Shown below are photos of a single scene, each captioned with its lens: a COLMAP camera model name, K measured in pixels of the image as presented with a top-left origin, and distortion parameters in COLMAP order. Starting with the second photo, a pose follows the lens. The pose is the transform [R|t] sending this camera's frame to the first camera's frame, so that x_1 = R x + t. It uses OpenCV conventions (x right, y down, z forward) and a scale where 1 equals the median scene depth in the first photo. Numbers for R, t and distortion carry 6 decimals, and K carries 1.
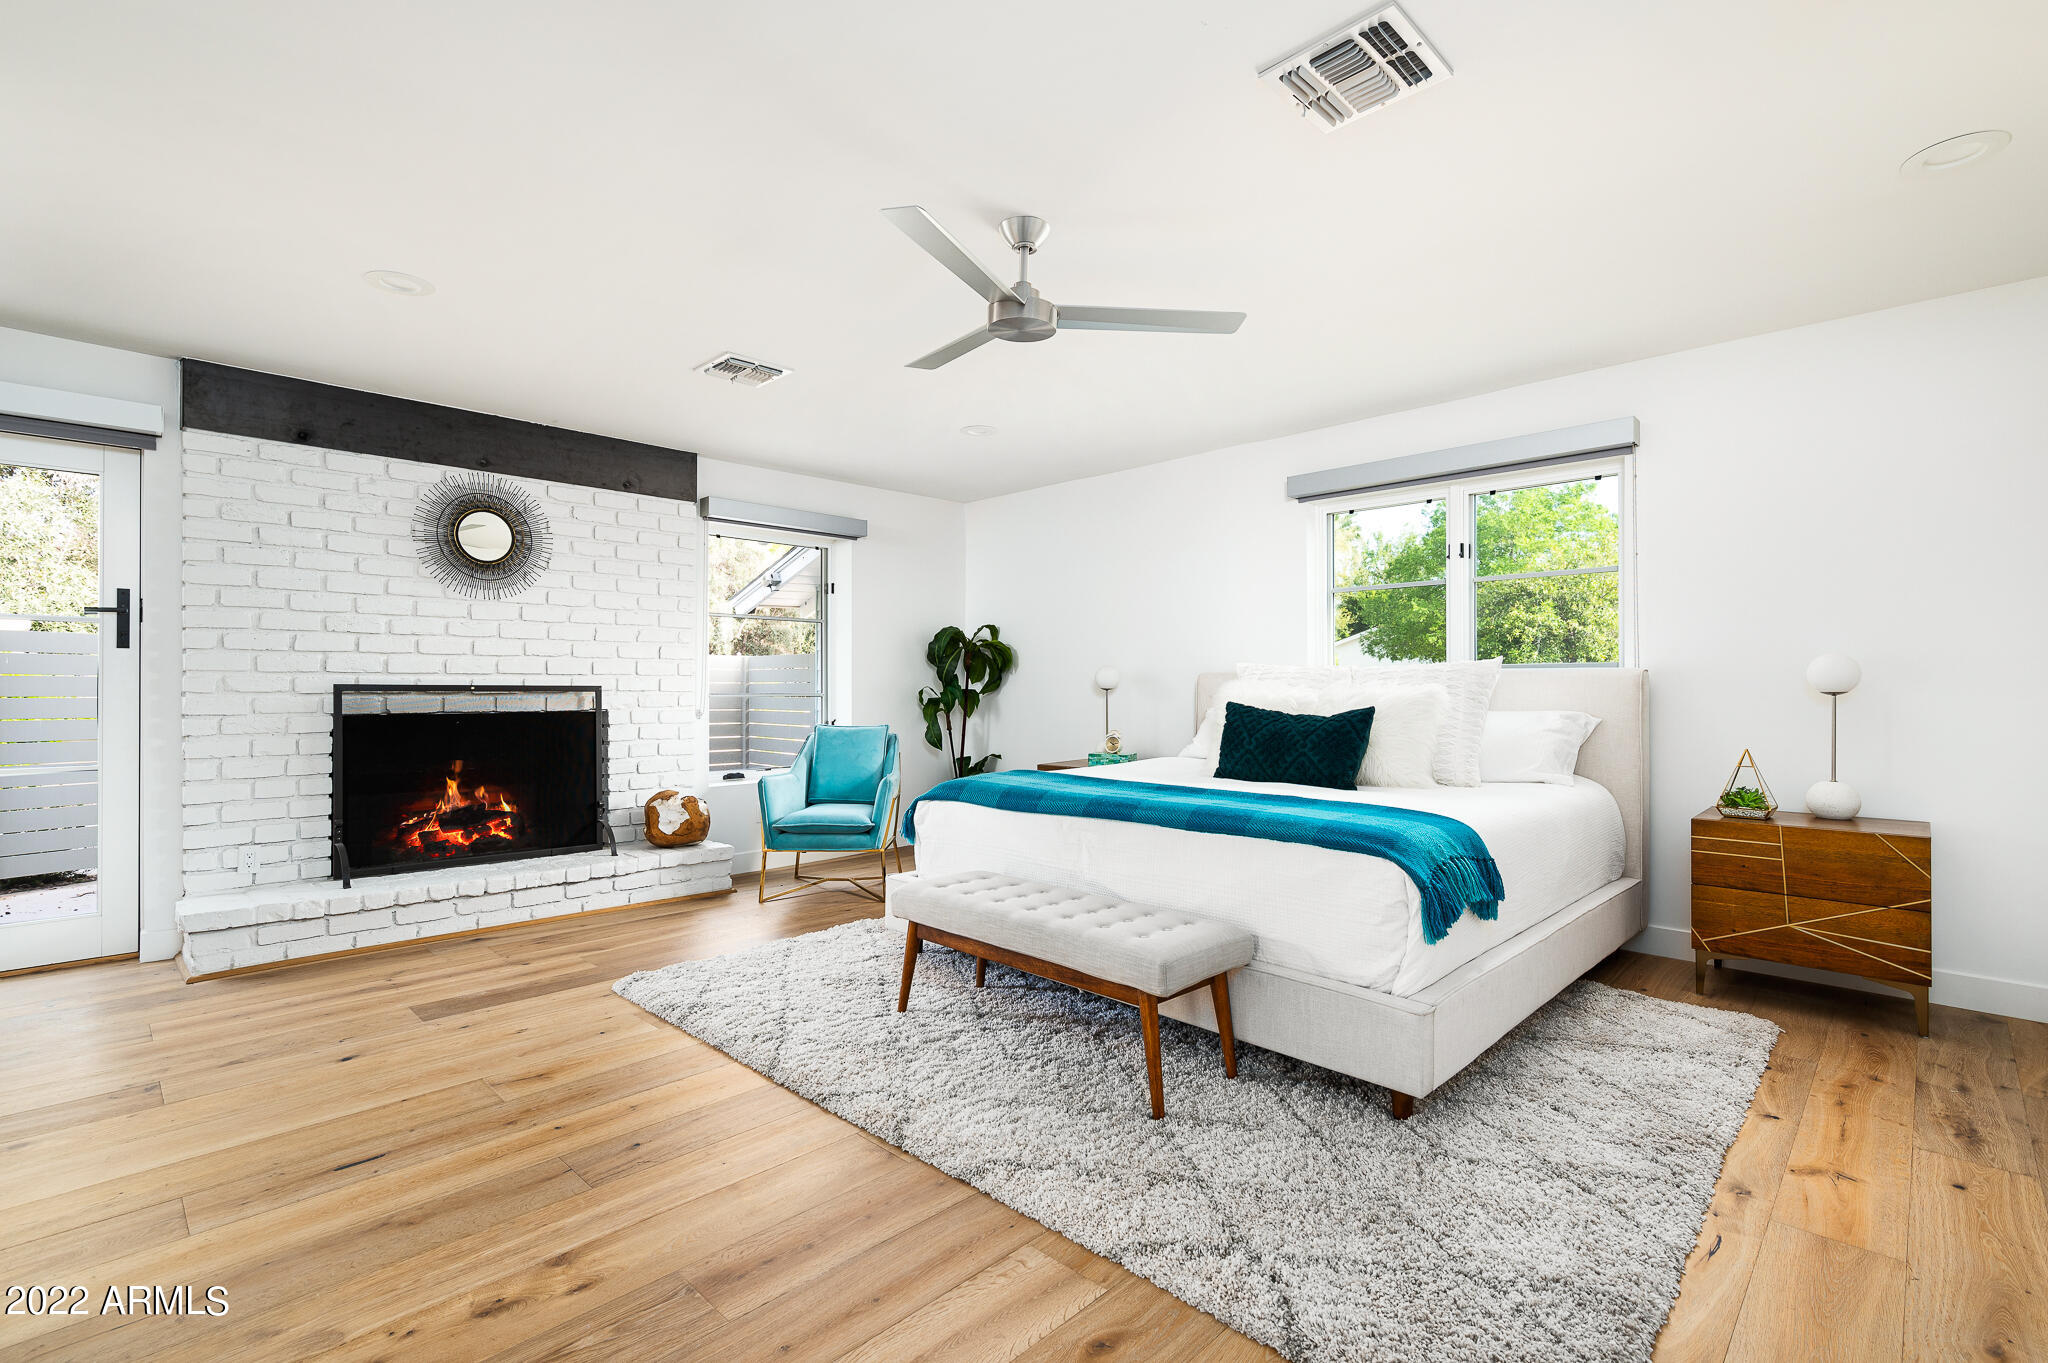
lens RADIAL K [[931.0, 0, 1022.8], [0, 931.0, 679.6], [0, 0, 1]] dist [0.000219, 0.000017]
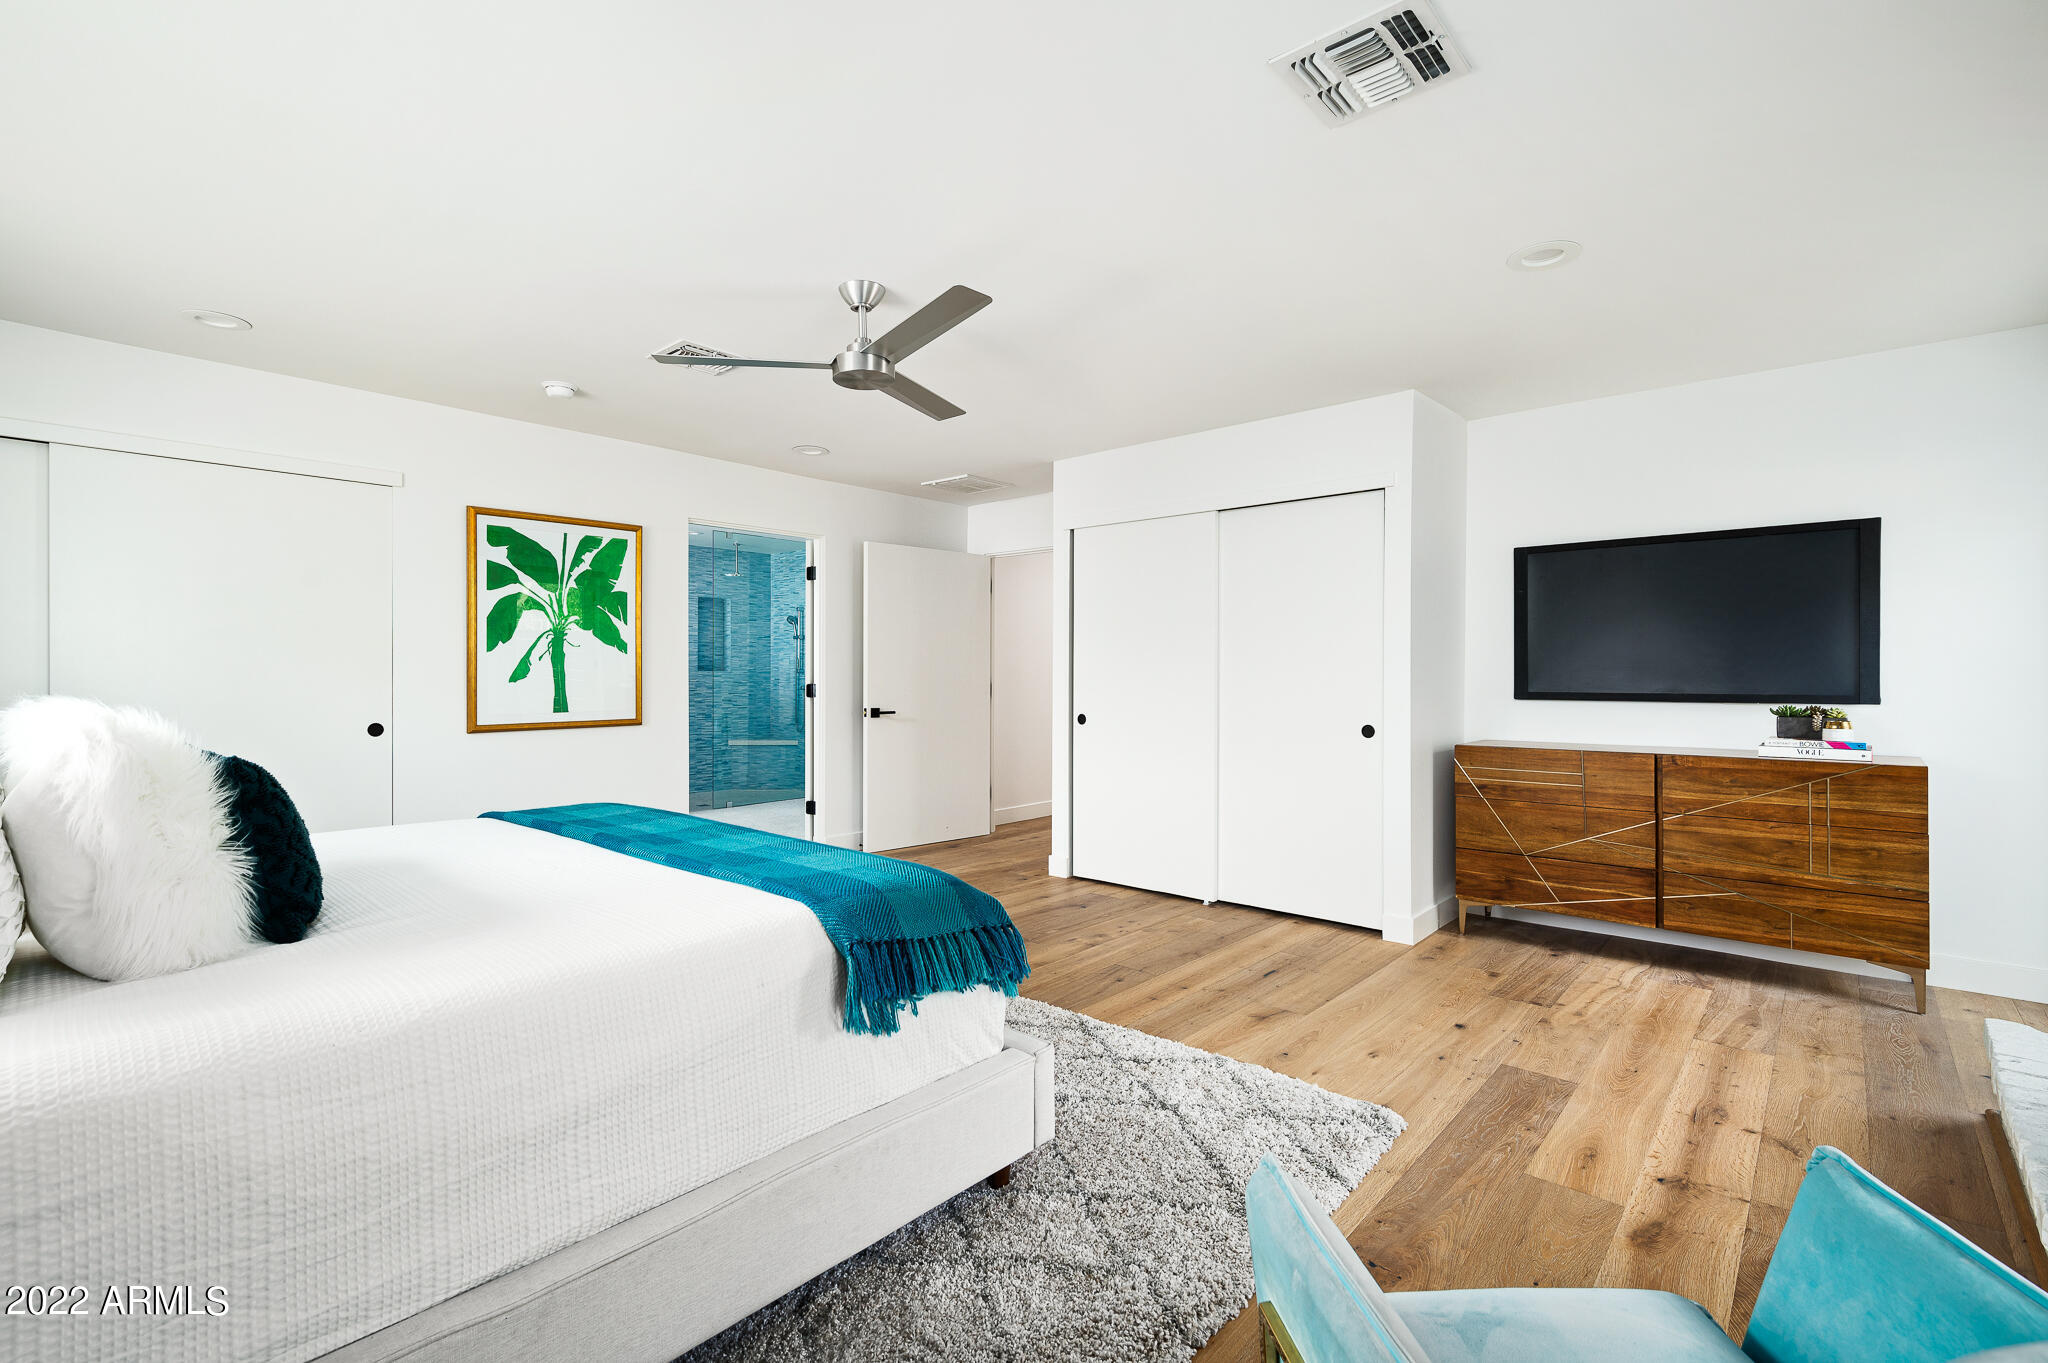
lens RADIAL K [[931.0, 0, 1025.2], [0, 931.0, 678.1], [0, 0, 1]] dist [0.000219, 0.000017]
pose [[-0.997844, -0.000776, -0.065631, -0.107969], [-0.000847, 0.999999, 0.001040, -0.022101], [0.065630, 0.001093, -0.997843, 1.987221]]
